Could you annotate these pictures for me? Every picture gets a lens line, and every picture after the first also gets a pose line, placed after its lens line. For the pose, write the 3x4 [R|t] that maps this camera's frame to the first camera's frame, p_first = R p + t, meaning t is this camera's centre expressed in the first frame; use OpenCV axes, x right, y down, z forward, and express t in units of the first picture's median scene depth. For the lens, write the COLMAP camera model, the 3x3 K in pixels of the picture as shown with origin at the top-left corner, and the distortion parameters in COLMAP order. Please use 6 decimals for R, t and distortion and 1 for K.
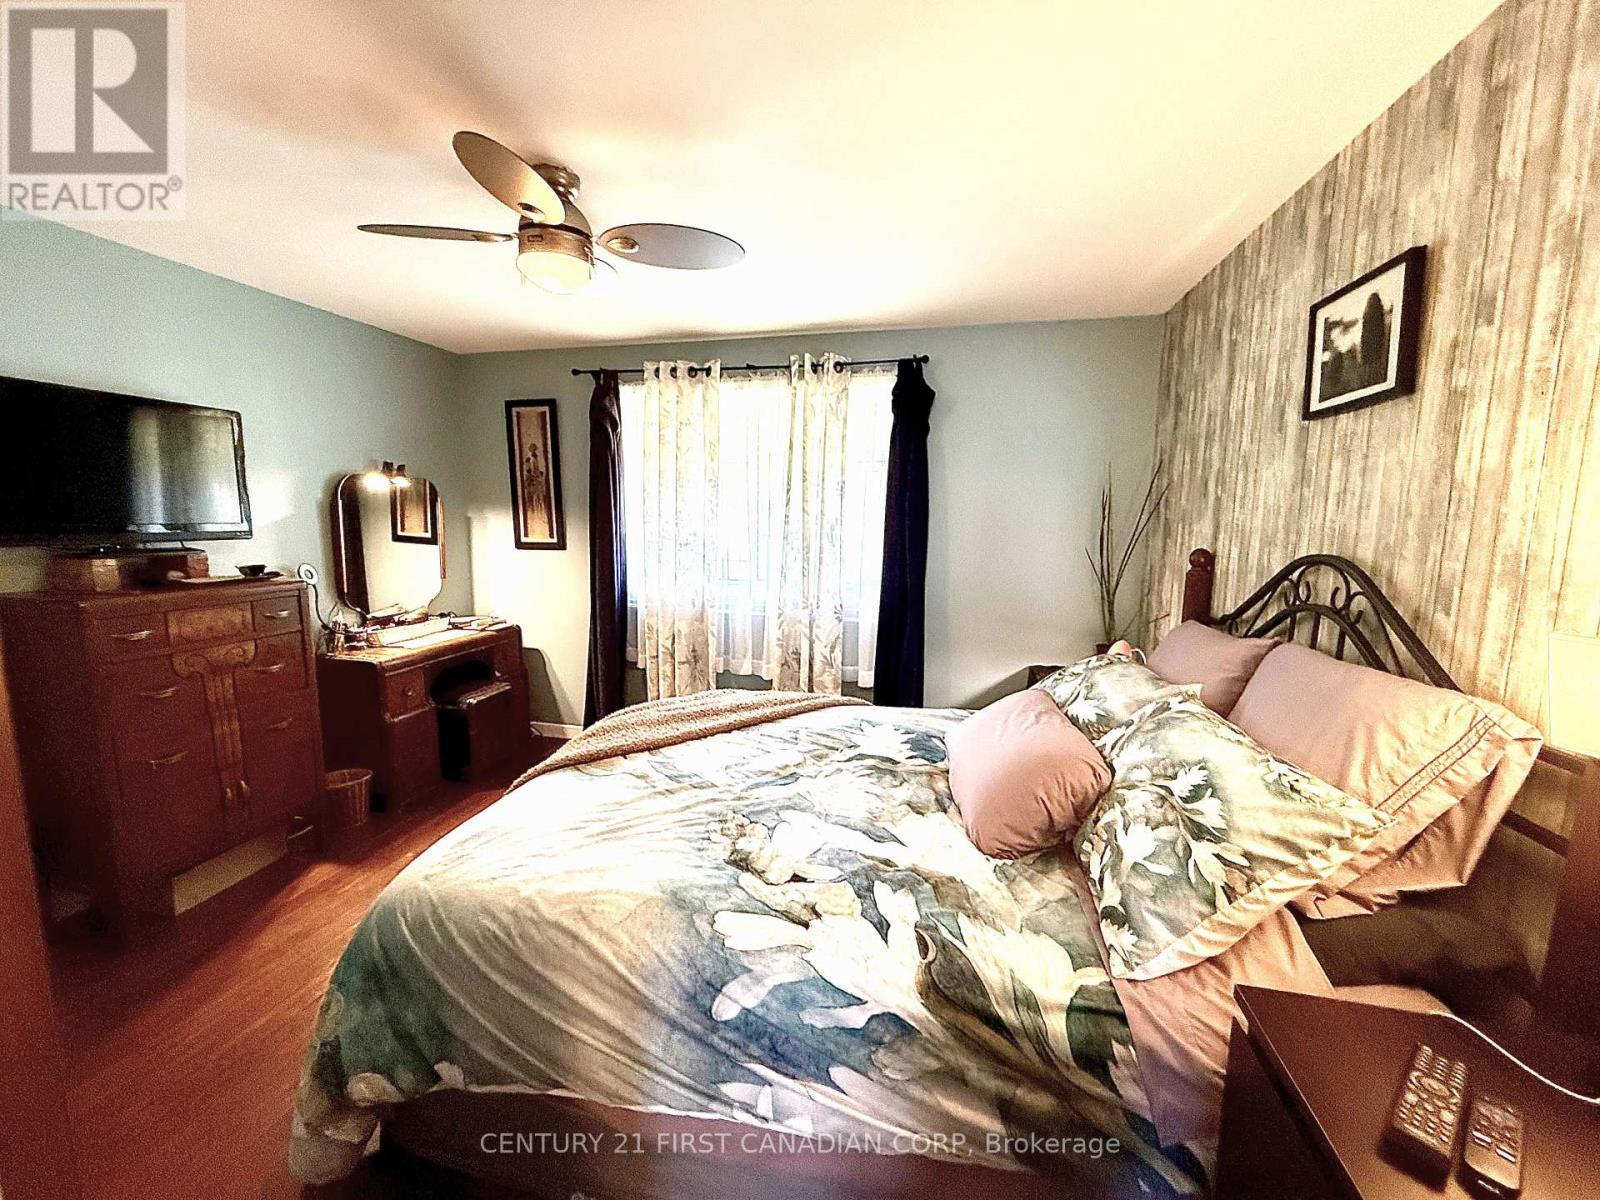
lens RADIAL K [[638.2, 0, 800.2], [0, 638.2, 592.1], [0, 0, 1]] dist [0.019257, -0.001106]
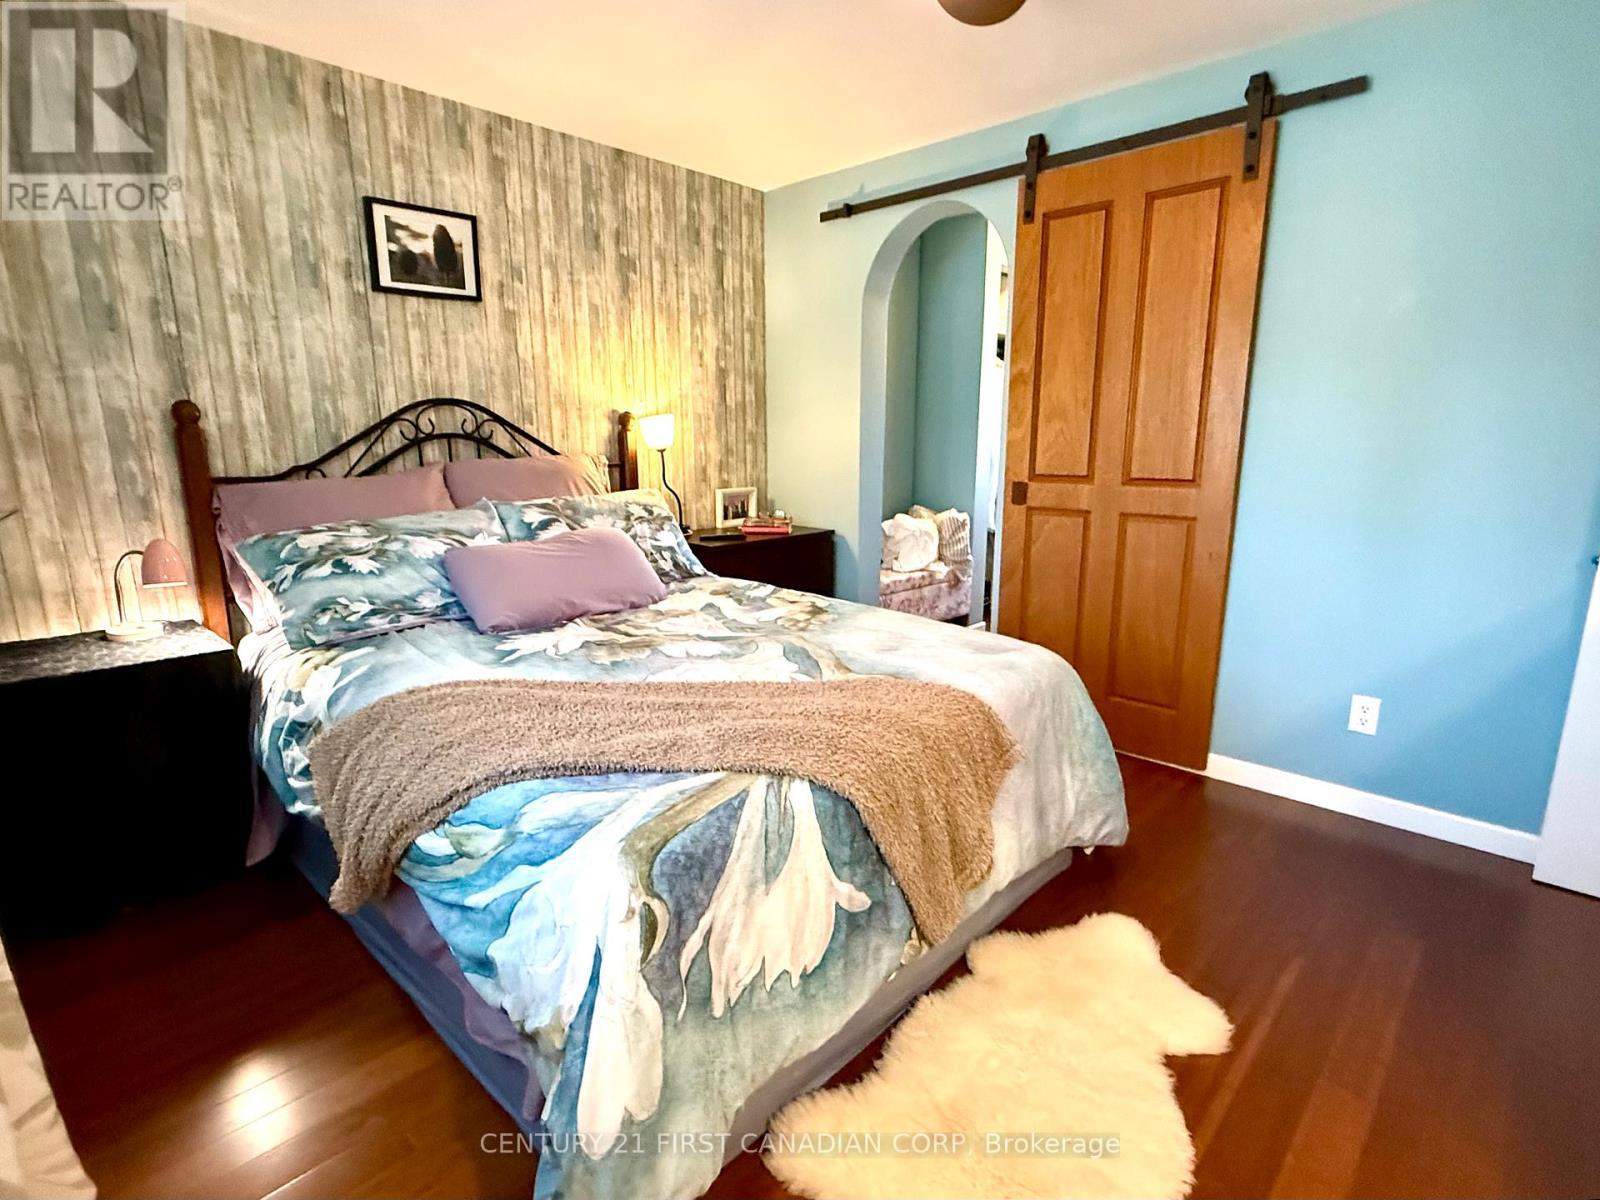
lens RADIAL K [[810.2, 0, 797.7], [0, 810.2, 604.3], [0, 0, 1]] dist [-0.002361, 0.001282]
pose [[-0.860550, -0.119473, 0.495156, -0.973652], [0.053377, 0.945600, 0.320924, -0.185934], [-0.506561, 0.302601, -0.807359, 2.535424]]
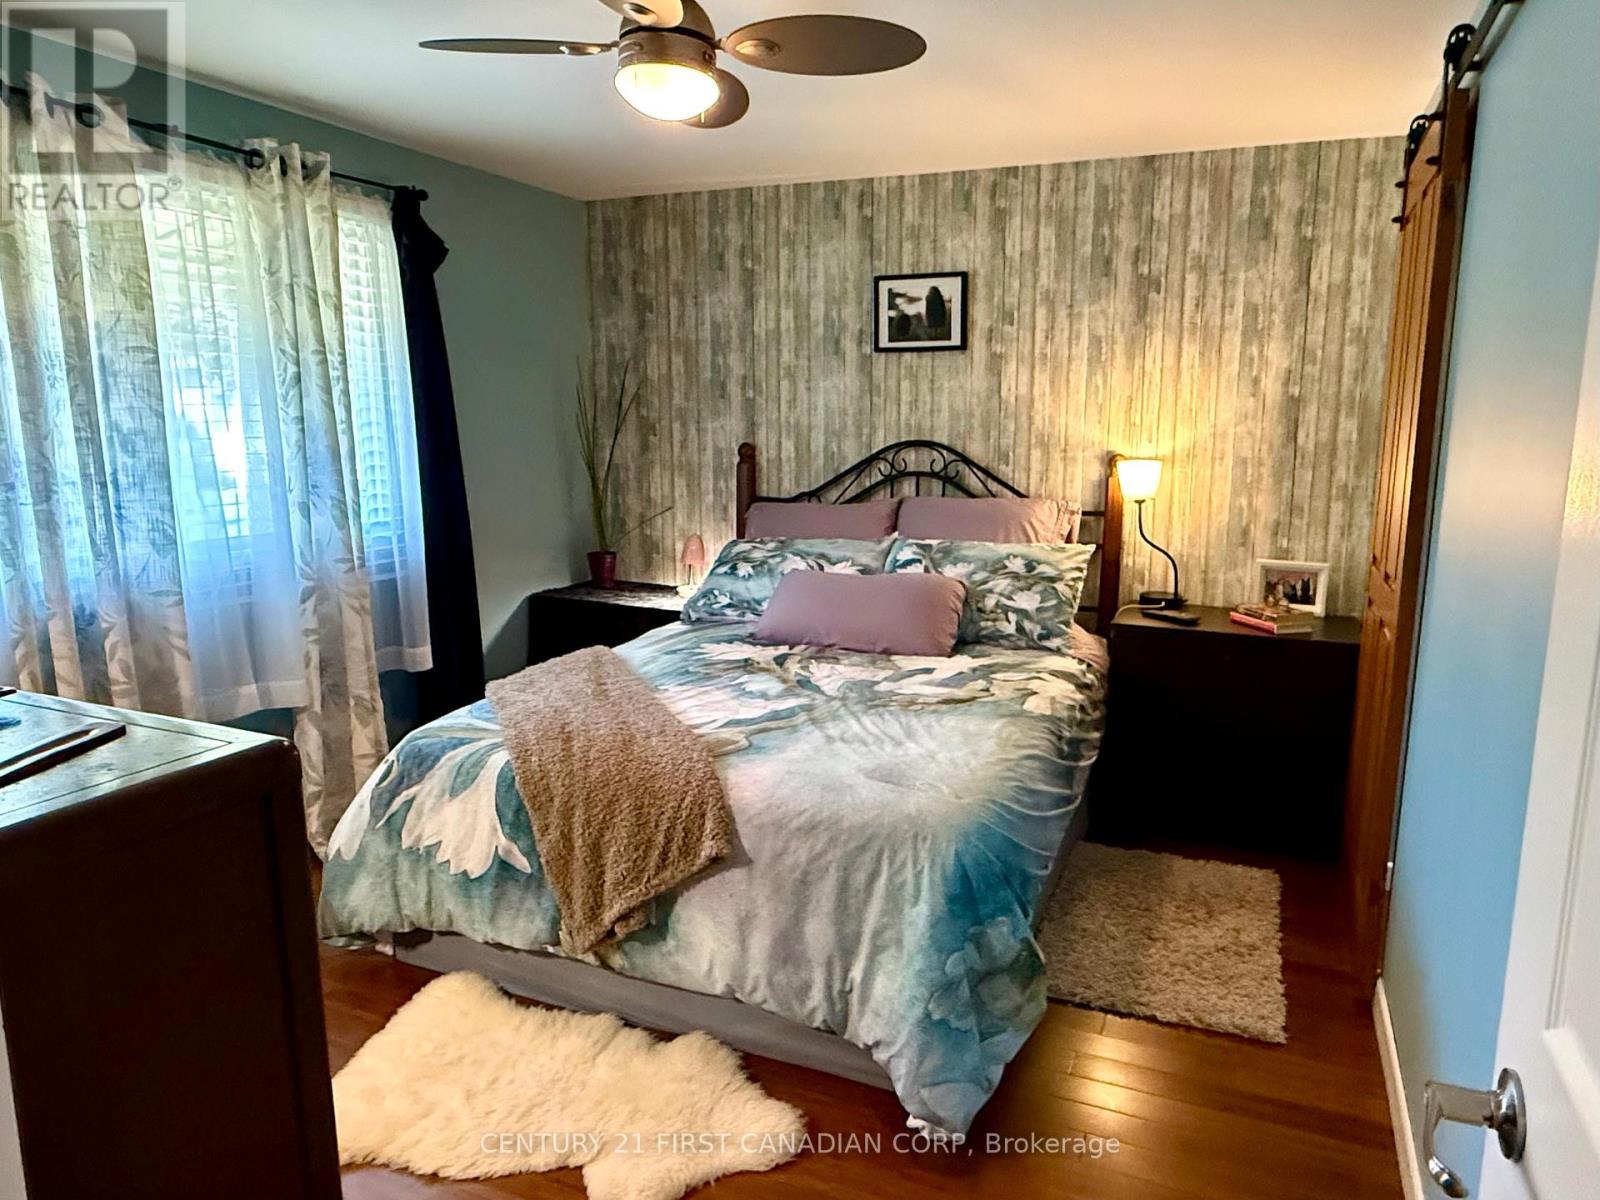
lens RADIAL K [[1048.0, 0, 814.2], [0, 1048.0, 600.6], [0, 0, 1]] dist [-0.003671, -0.002854]
pose [[0.185112, -0.183613, 0.965412, -2.119338], [0.115972, 0.979607, 0.164076, -0.143083], [-0.975850, 0.081588, 0.202631, 0.857362]]
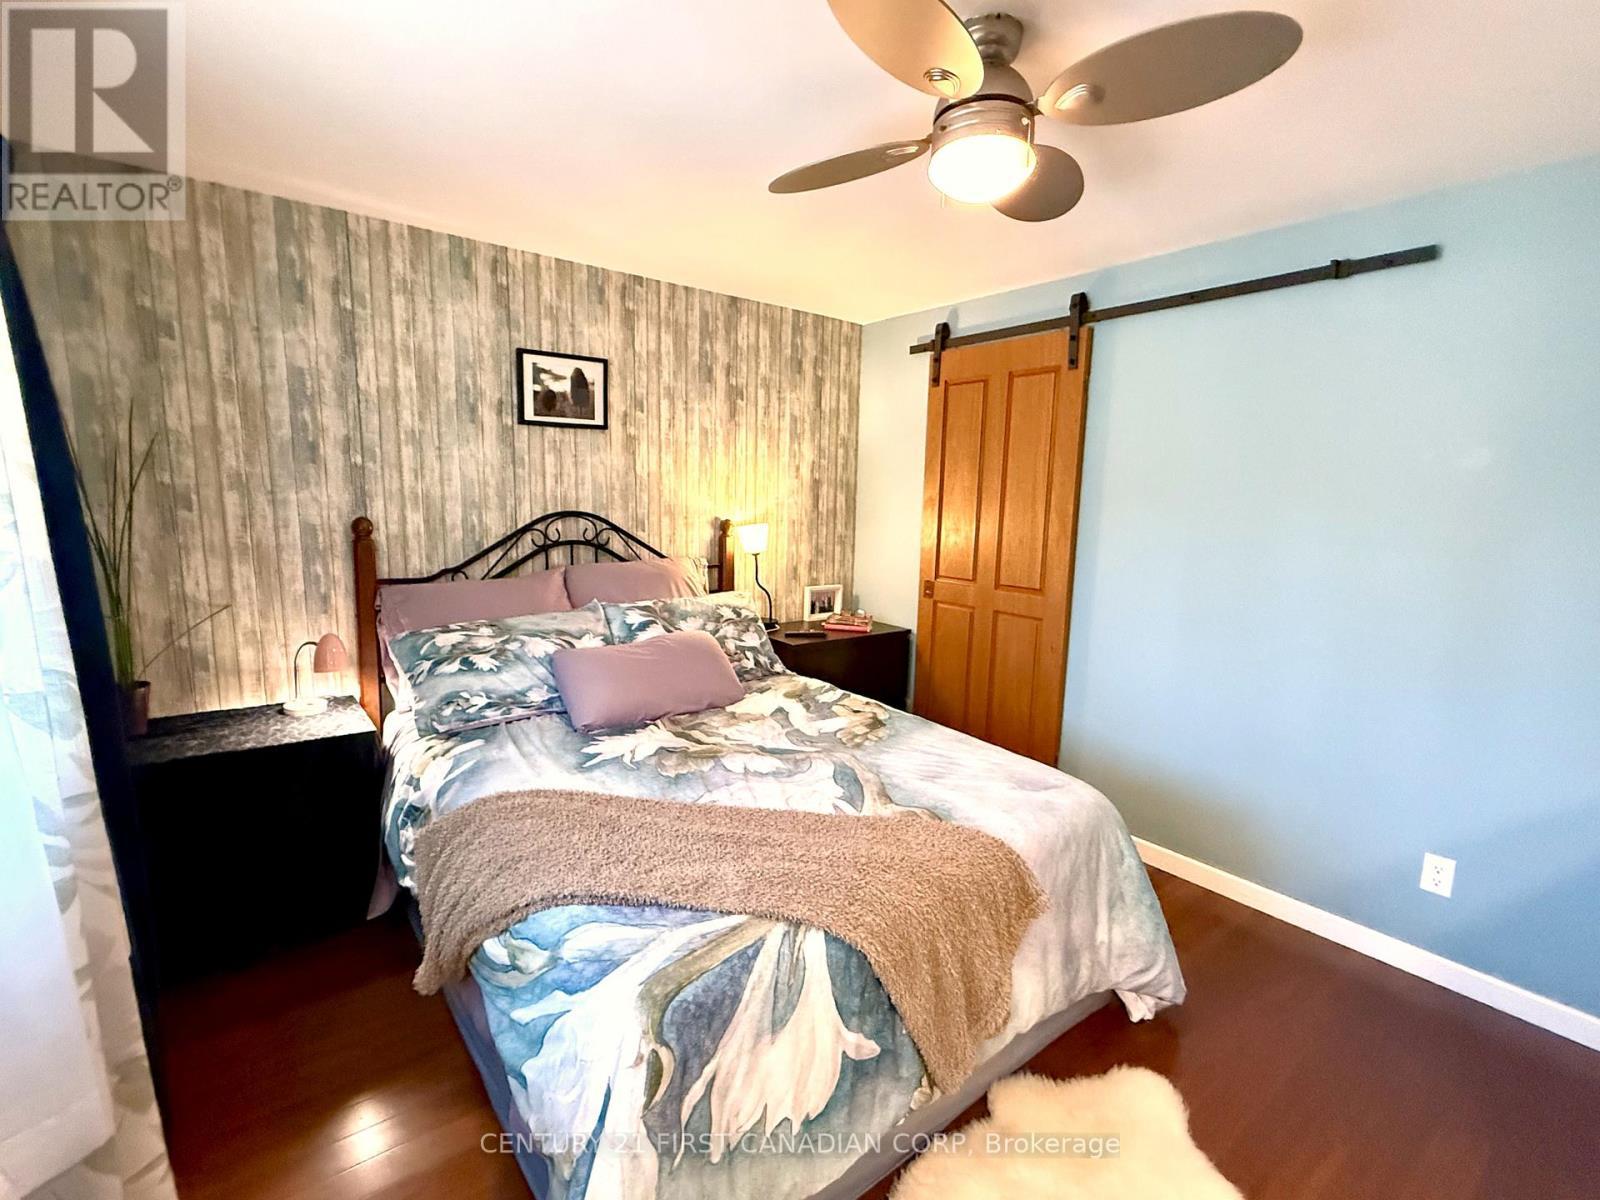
lens RADIAL K [[746.6, 0, 797.1], [0, 746.6, 600.8], [0, 0, 1]] dist [-0.000593, -0.000400]
pose [[-0.773746, -0.125466, 0.620947, -1.052870], [0.042482, 0.967709, 0.248466, -0.336692], [-0.632070, 0.218629, -0.743431, 2.450146]]
